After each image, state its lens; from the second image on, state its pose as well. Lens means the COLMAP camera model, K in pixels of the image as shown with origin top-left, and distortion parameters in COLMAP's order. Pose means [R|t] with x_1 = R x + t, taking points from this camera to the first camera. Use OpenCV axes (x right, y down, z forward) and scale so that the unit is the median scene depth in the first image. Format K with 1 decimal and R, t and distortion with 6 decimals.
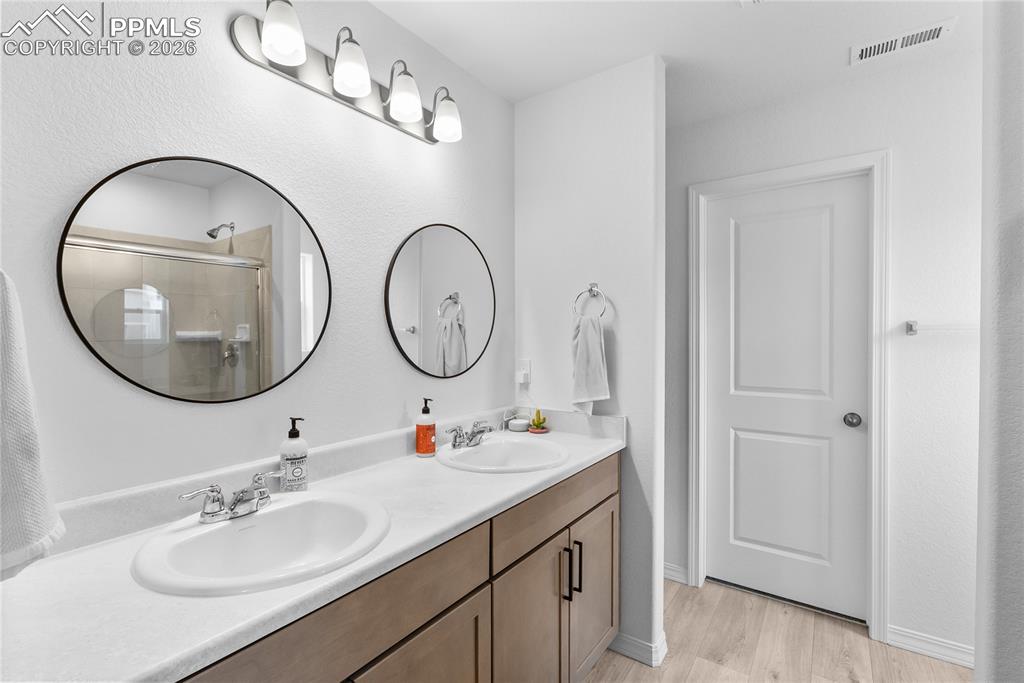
lens RADIAL K [[455.8, 0, 514.9], [0, 455.8, 338.0], [0, 0, 1]] dist [-0.004511, -0.000196]
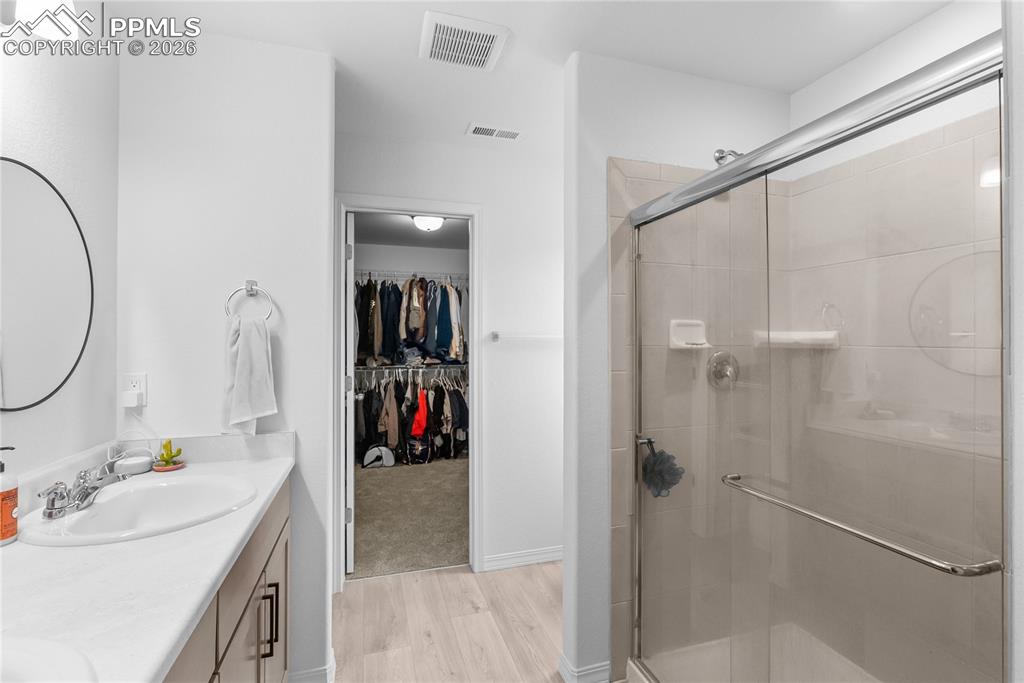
lens RADIAL K [[455.8, 0, 512.9], [0, 455.8, 335.7], [0, 0, 1]] dist [-0.004511, -0.000196]
pose [[0.622568, 0.013389, 0.782451, -0.198143], [0.000866, 0.999841, -0.017798, -0.000929], [-0.782565, 0.011758, 0.622458, 0.088885]]
